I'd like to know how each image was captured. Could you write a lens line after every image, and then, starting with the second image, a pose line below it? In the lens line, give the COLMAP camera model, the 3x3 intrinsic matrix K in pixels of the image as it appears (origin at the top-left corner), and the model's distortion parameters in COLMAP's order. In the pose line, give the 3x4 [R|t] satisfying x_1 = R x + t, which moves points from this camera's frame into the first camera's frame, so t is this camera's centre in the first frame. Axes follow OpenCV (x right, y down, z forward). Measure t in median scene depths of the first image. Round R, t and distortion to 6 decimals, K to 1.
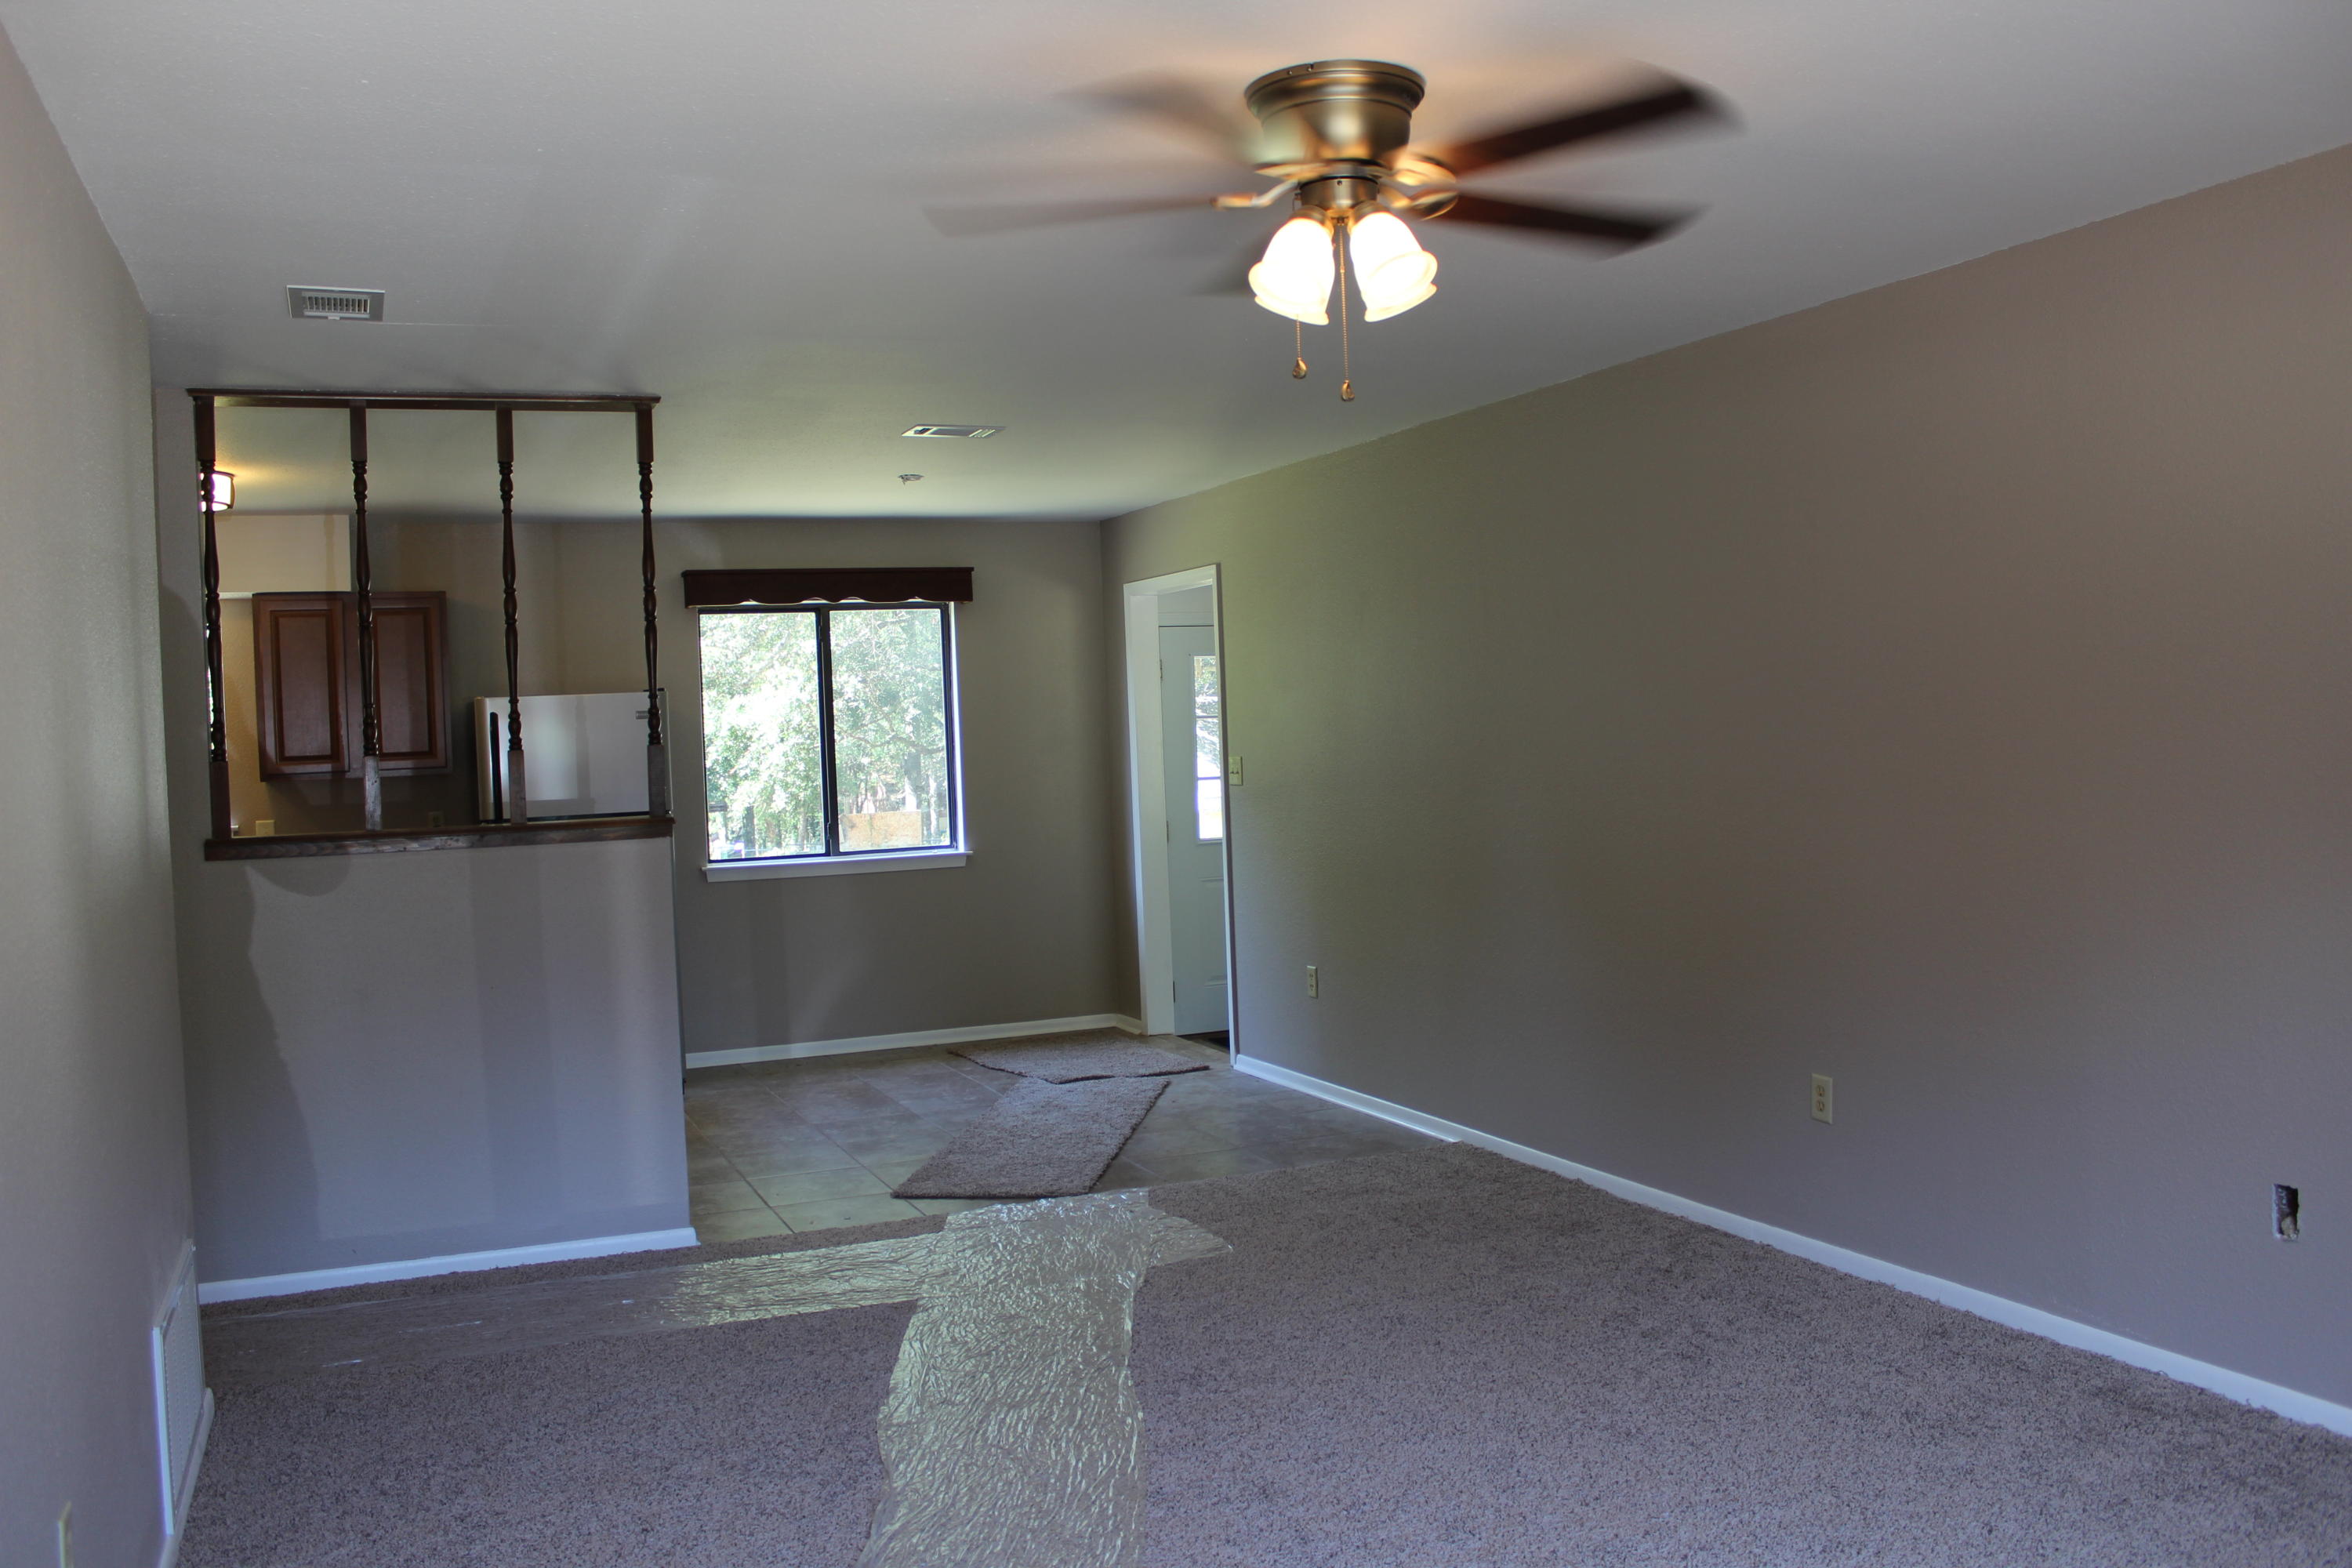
lens RADIAL K [[1902.9, 0, 1176.0], [0, 1902.9, 784.0], [0, 0, 1]] dist [0.001281, 0.001368]
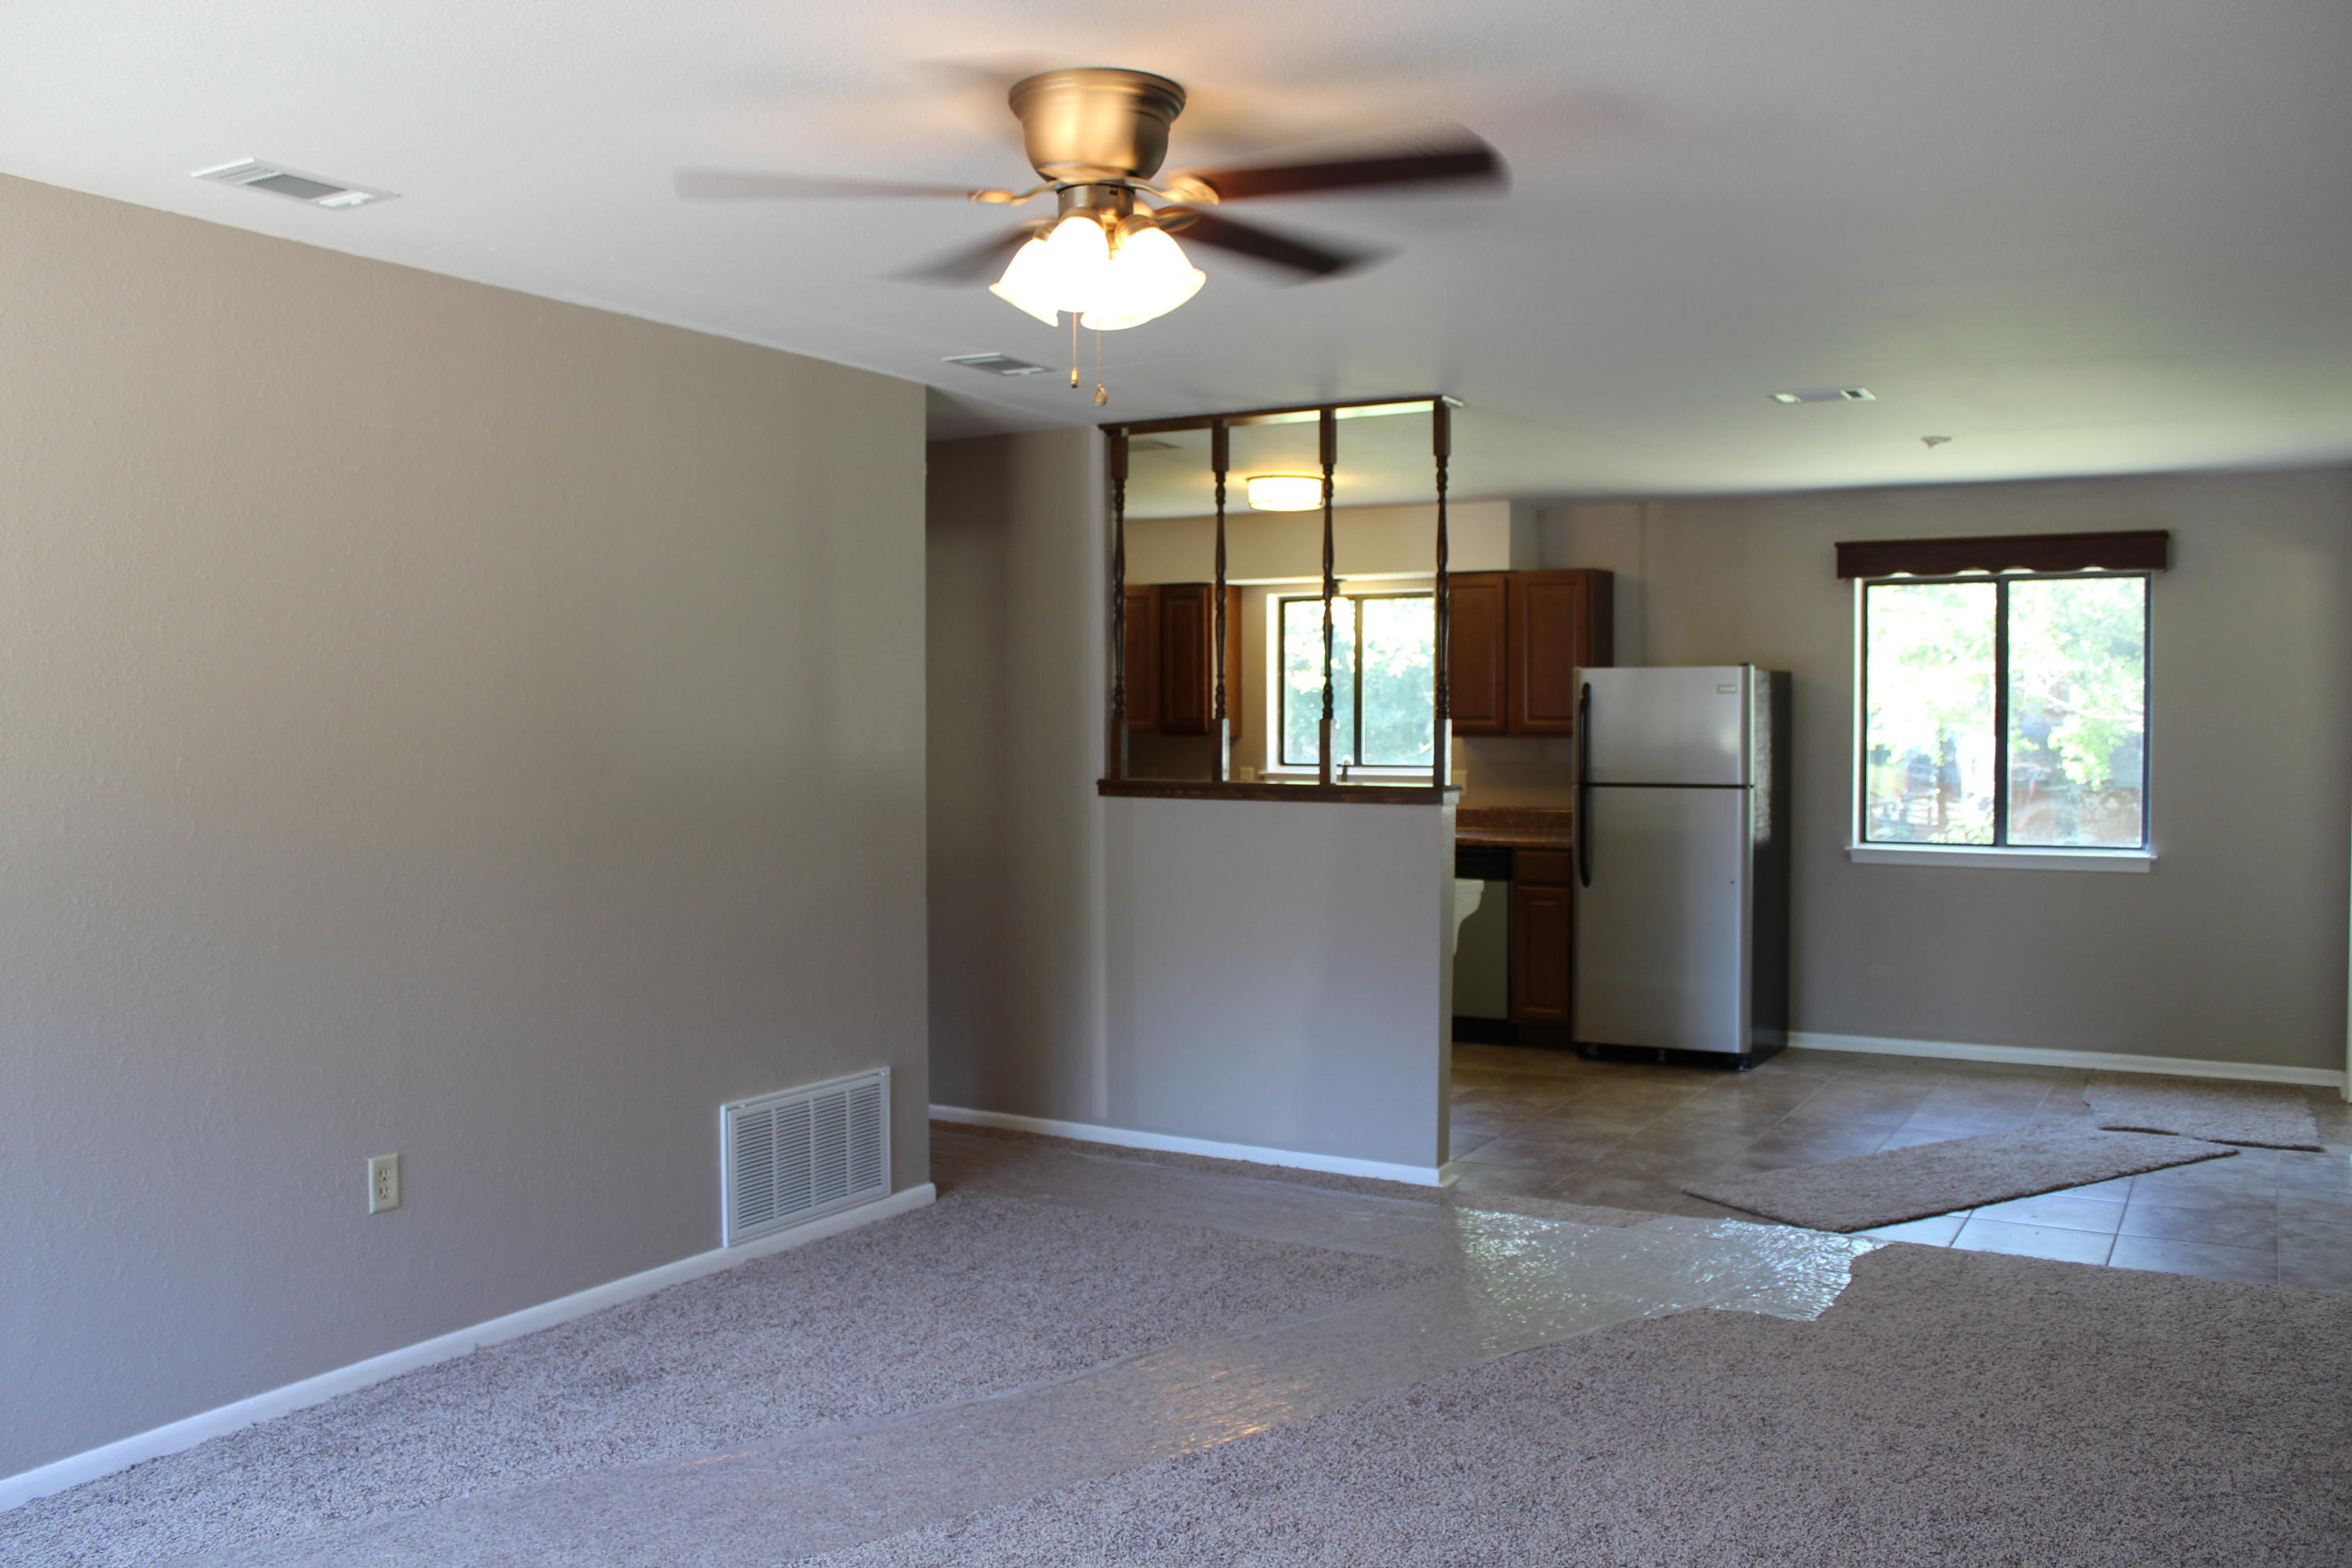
lens RADIAL K [[1953.3, 0, 1175.1], [0, 1953.3, 730.4], [0, 0, 1]] dist [-0.135320, -0.000064]
pose [[0.640376, 0.049555, -0.766462, 0.305110], [-0.053123, 0.998384, 0.020166, -0.018321], [0.766223, 0.027803, 0.641973, 0.118671]]
